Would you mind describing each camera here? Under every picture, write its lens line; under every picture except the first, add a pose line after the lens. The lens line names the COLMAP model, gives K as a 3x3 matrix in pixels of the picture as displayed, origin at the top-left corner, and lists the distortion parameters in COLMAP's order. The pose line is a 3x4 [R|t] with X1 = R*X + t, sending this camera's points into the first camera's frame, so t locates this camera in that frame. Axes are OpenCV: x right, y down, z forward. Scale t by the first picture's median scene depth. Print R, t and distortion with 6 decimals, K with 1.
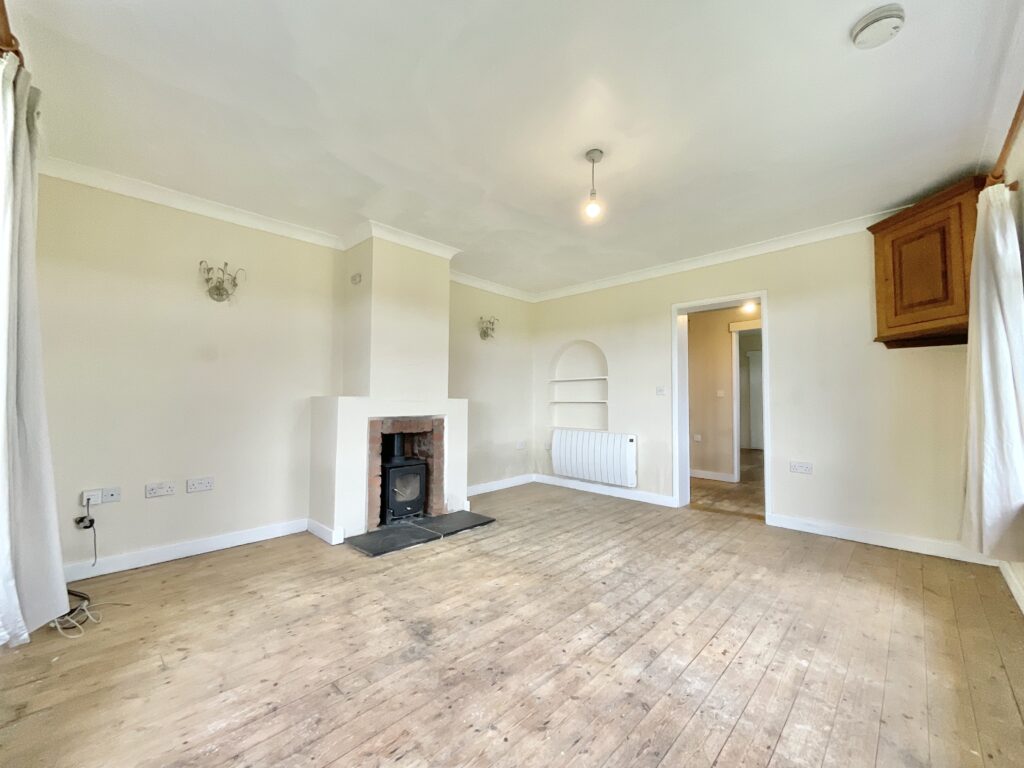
lens RADIAL K [[415.4, 0, 511.1], [0, 415.4, 381.7], [0, 0, 1]] dist [-0.001162, 0.000320]
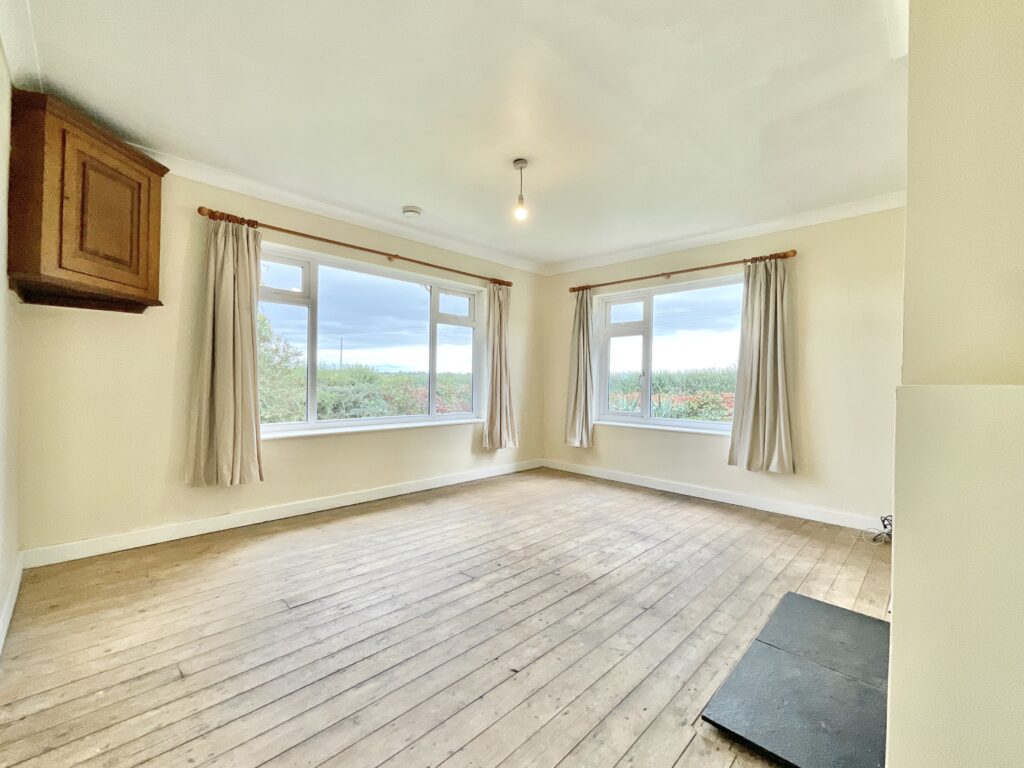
lens RADIAL K [[415.4, 0, 511.1], [0, 415.4, 381.7], [0, 0, 1]] dist [-0.001162, 0.000320]
pose [[-0.999715, -0.020871, 0.011550, 0.196791], [-0.021352, 0.998837, -0.043230, 0.088616], [-0.010634, -0.043465, -0.998998, 2.059702]]
